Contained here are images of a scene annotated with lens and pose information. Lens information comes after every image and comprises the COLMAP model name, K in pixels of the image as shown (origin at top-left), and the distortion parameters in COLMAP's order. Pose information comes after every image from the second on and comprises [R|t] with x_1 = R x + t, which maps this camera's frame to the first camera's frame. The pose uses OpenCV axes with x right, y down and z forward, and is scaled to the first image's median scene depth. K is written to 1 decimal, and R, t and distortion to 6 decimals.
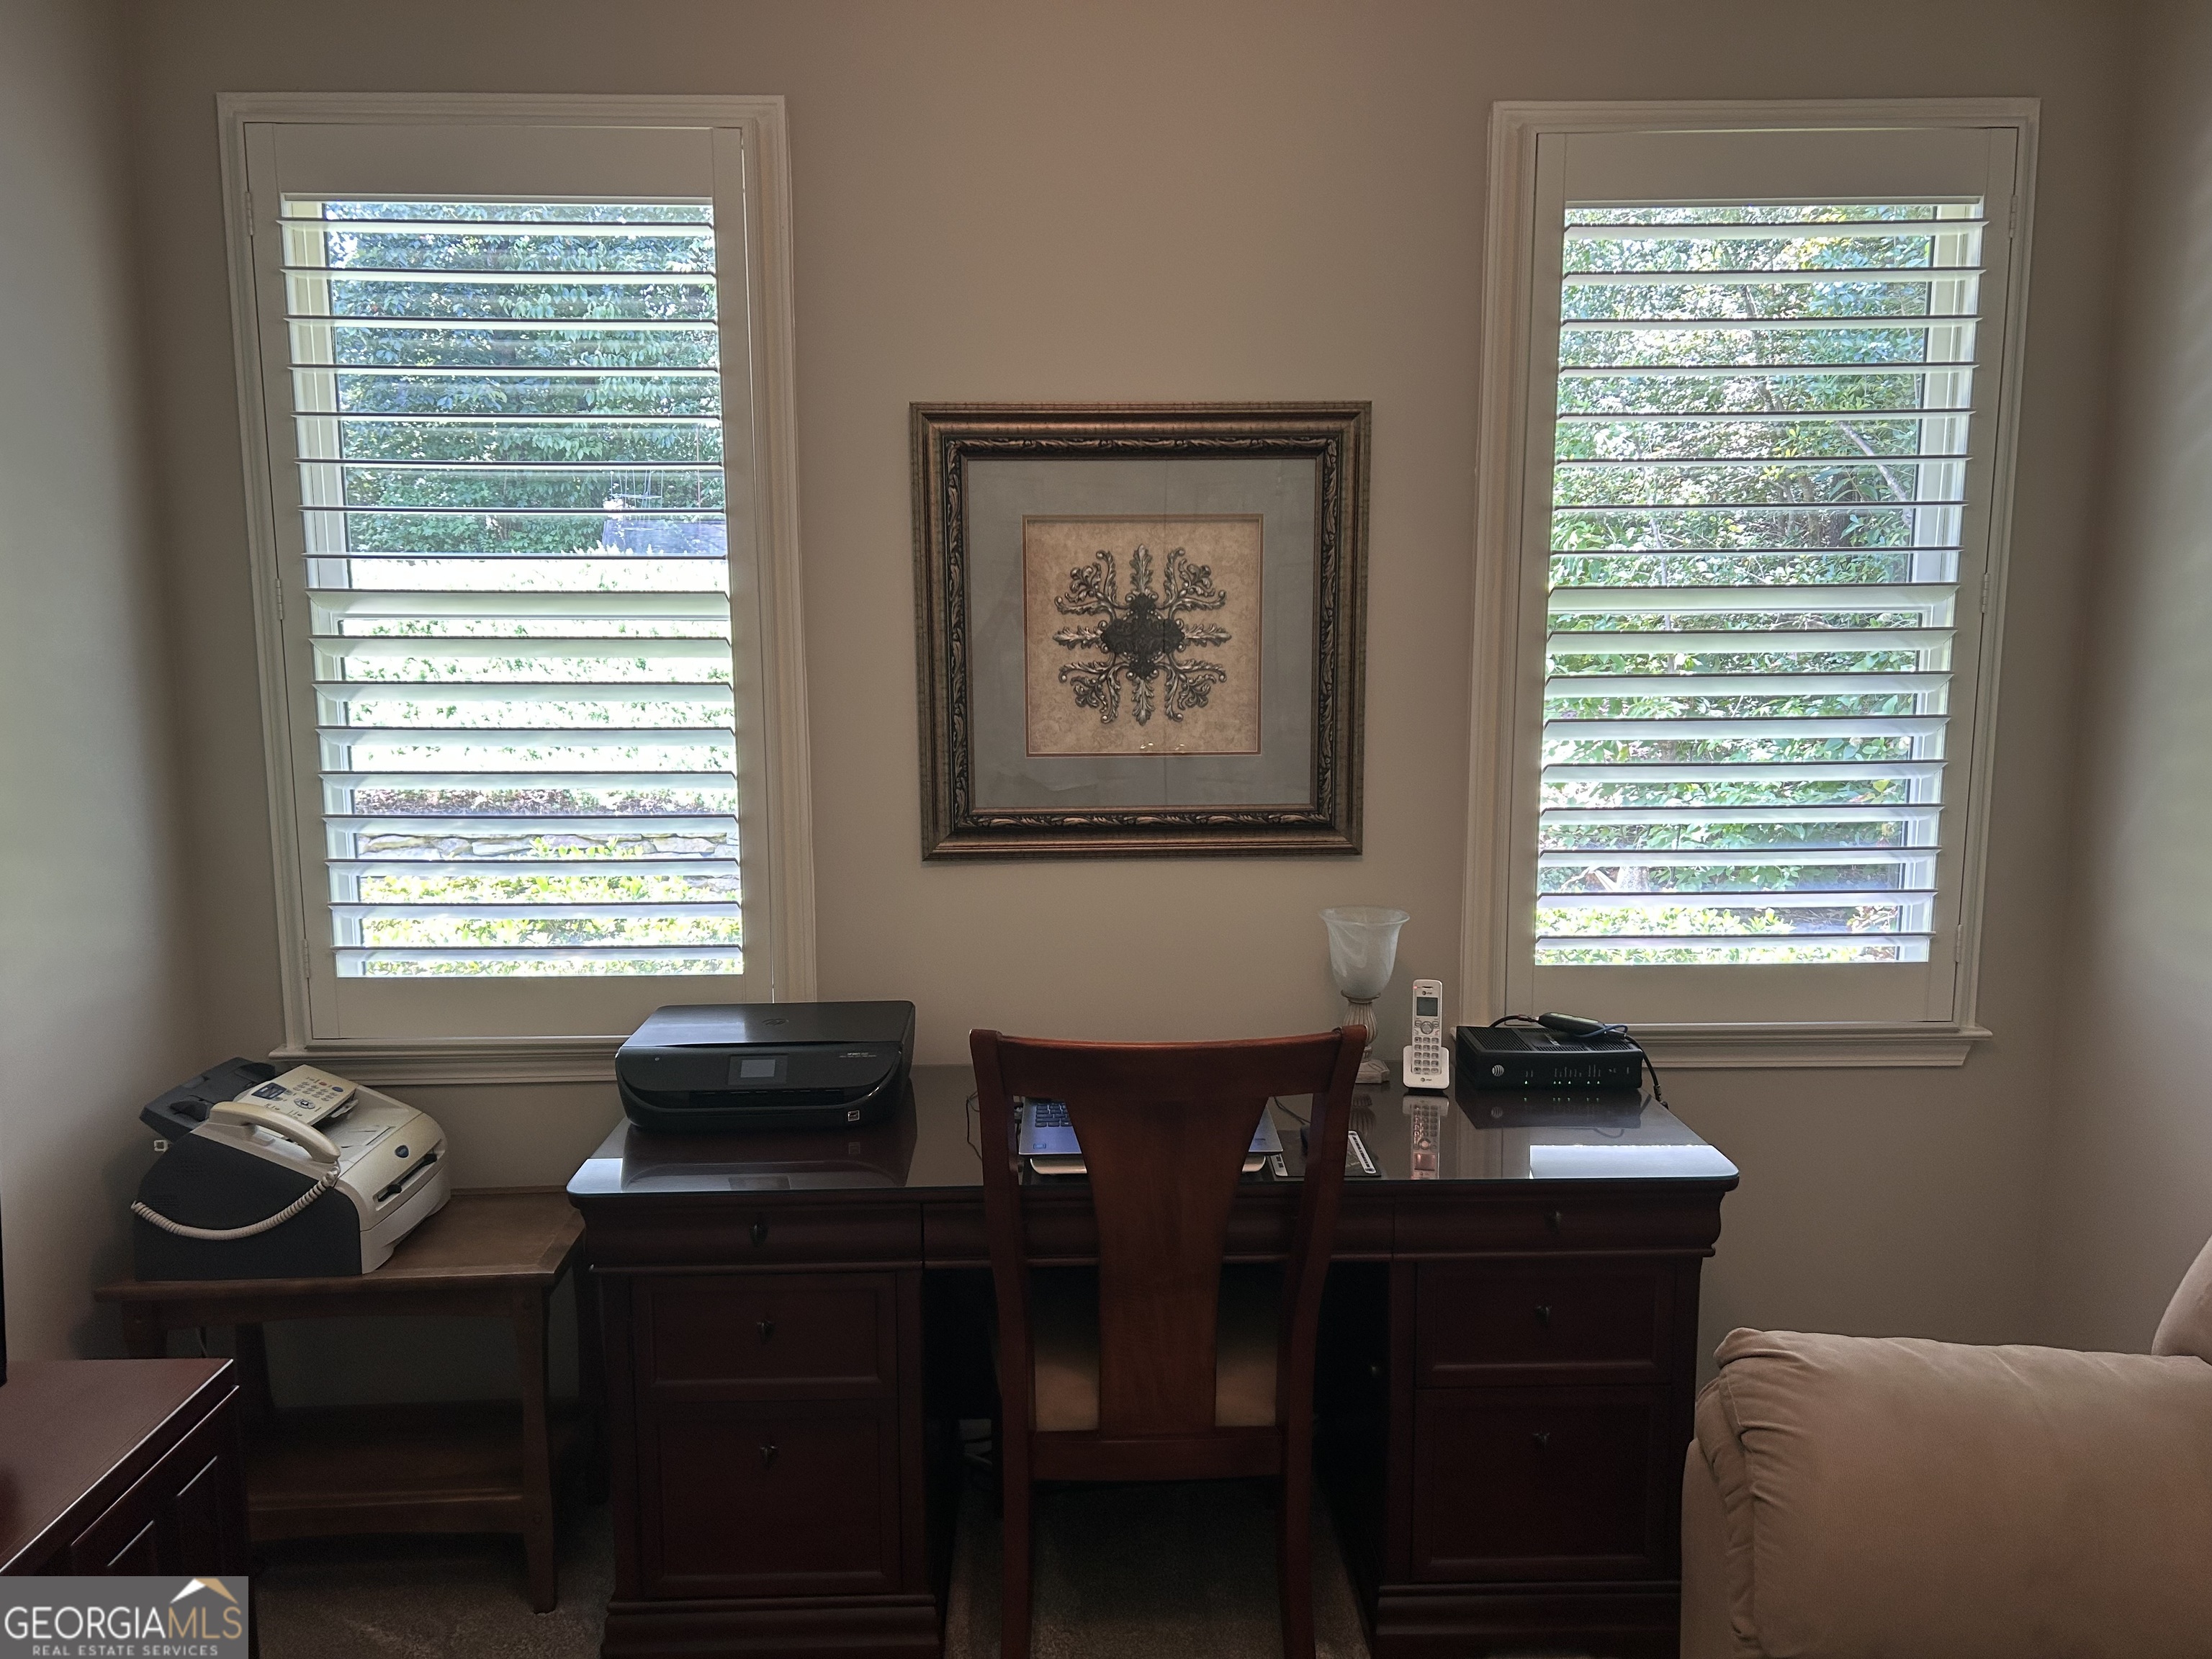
lens RADIAL K [[1674.3, 0, 1133.8], [0, 1674.3, 833.6], [0, 0, 1]] dist [0.085513, -0.081145]
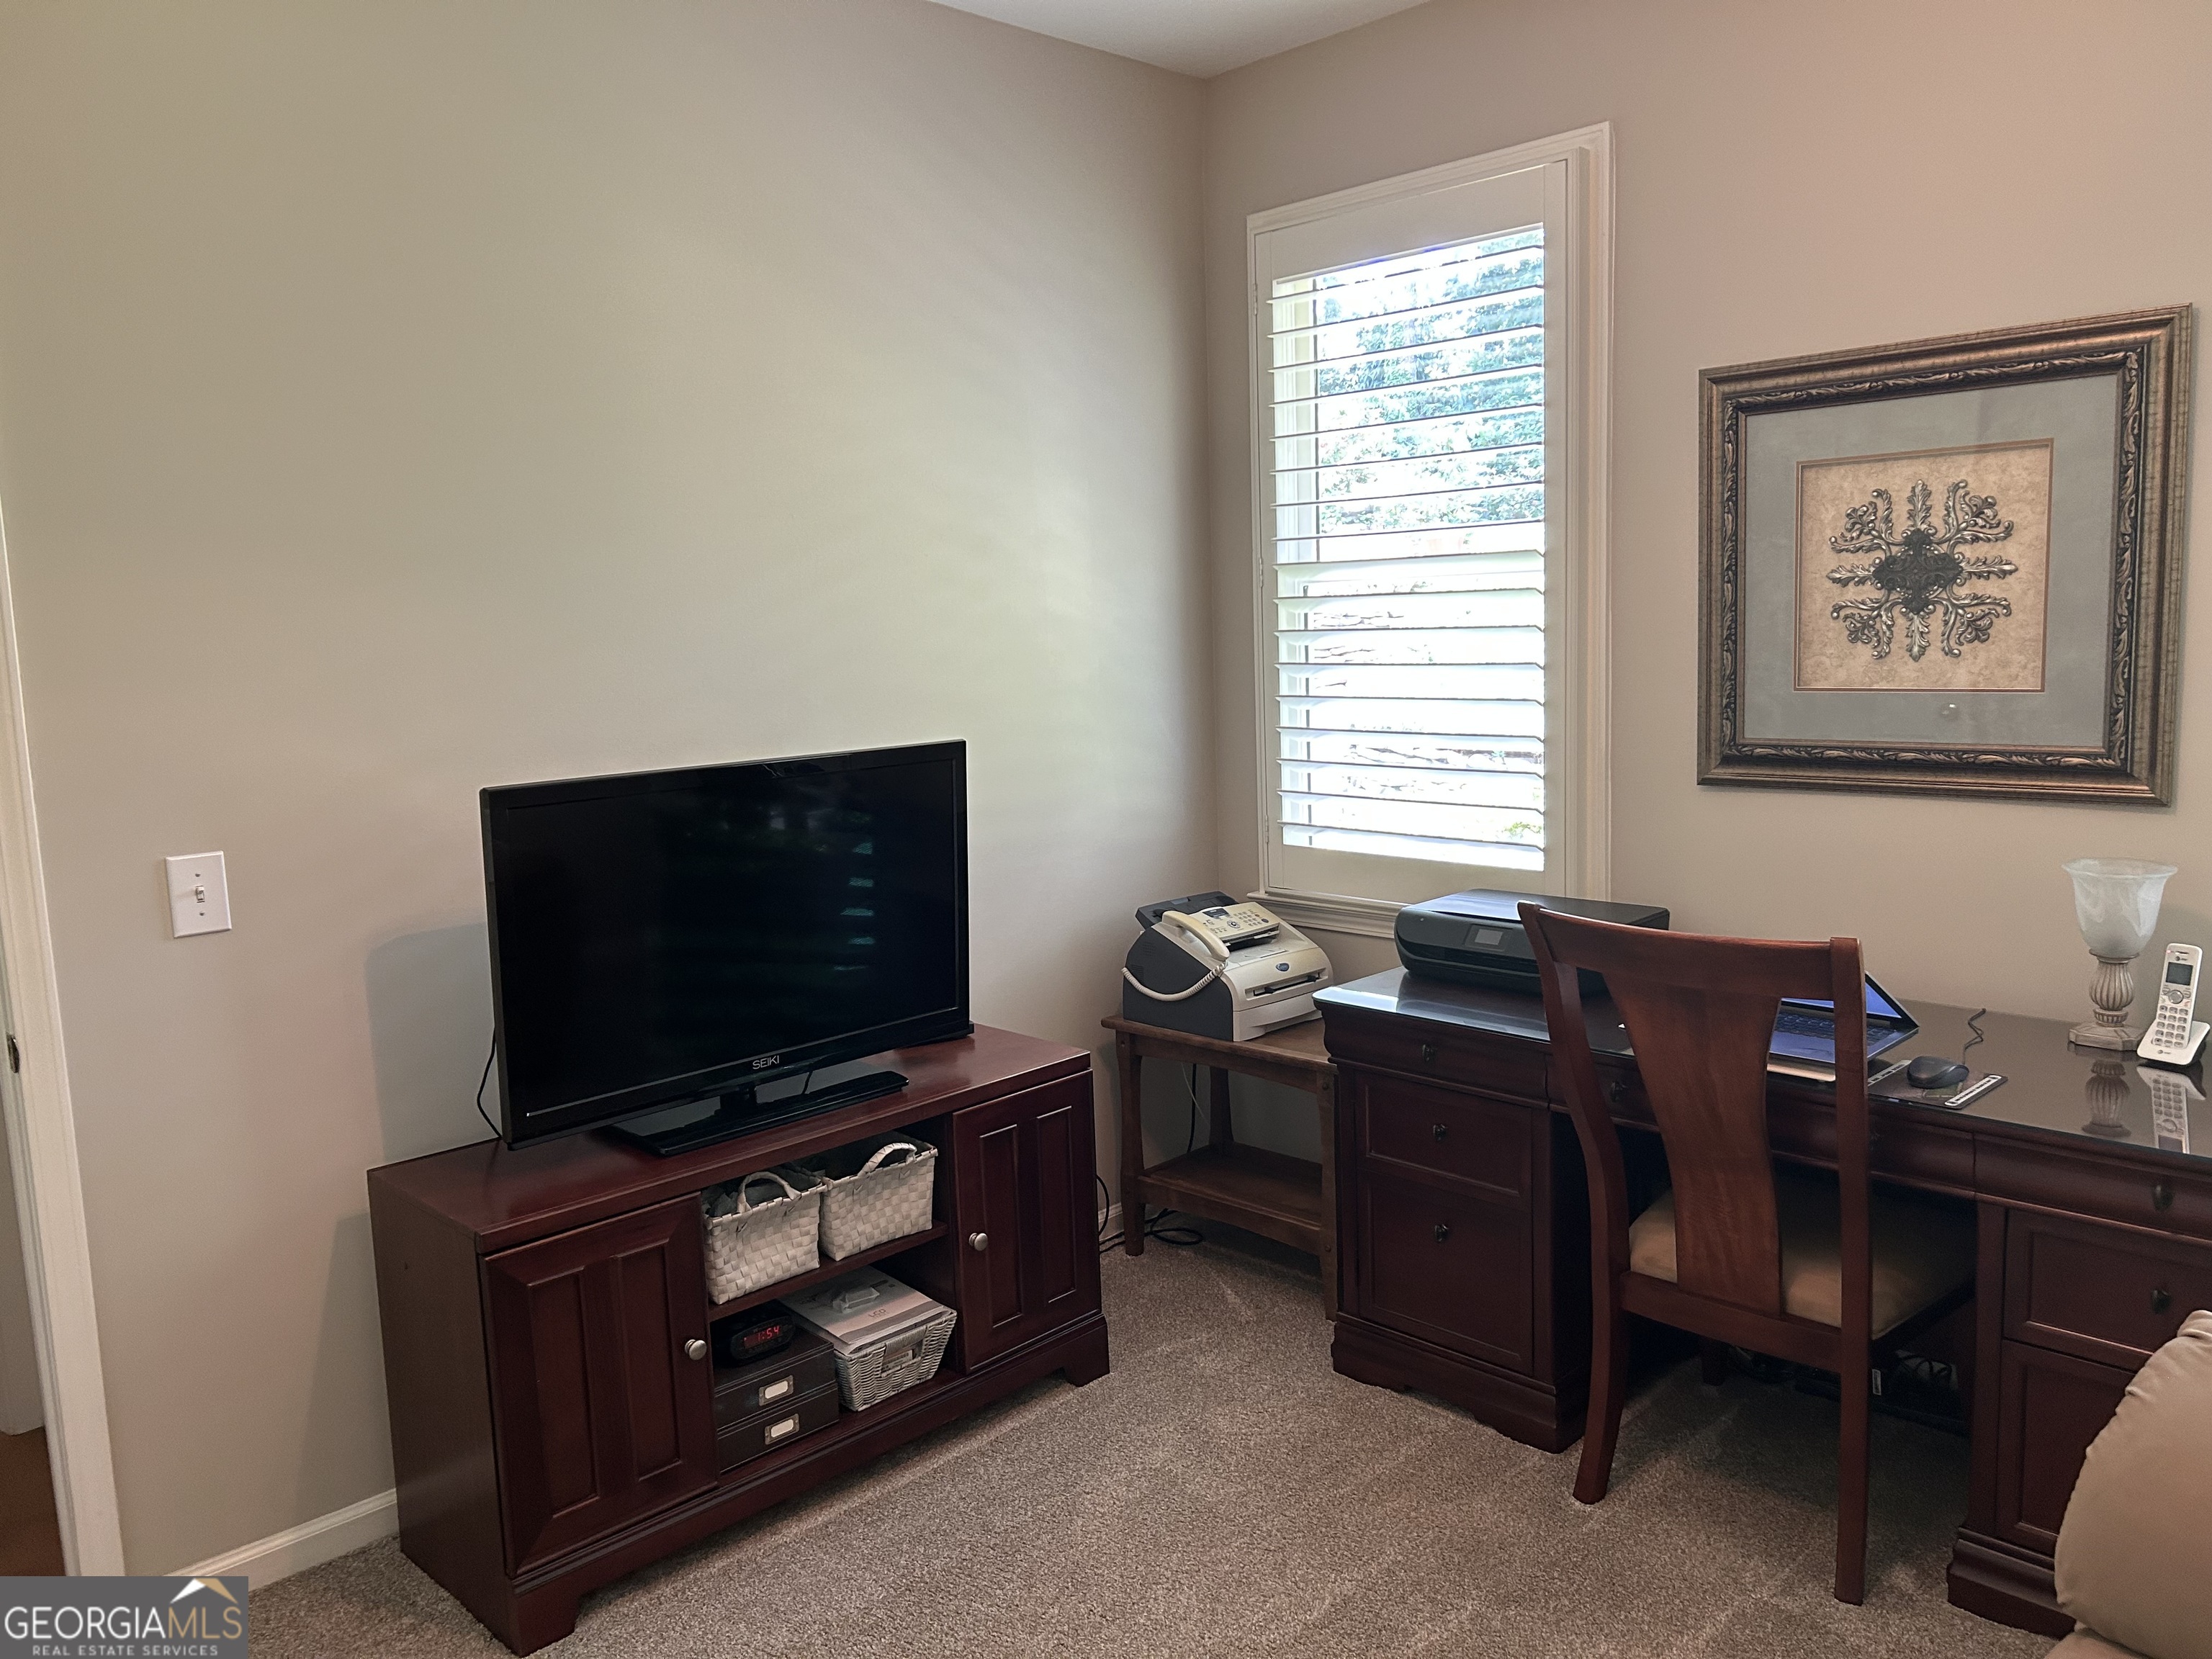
lens RADIAL K [[1676.5, 0, 1094.7], [0, 1676.5, 820.3], [0, 0, 1]] dist [0.093748, -0.103120]
pose [[0.683575, 0.073197, -0.726200, 0.420014], [-0.062212, 0.997181, 0.041951, 0.017824], [0.727224, 0.016501, 0.686202, -0.051465]]
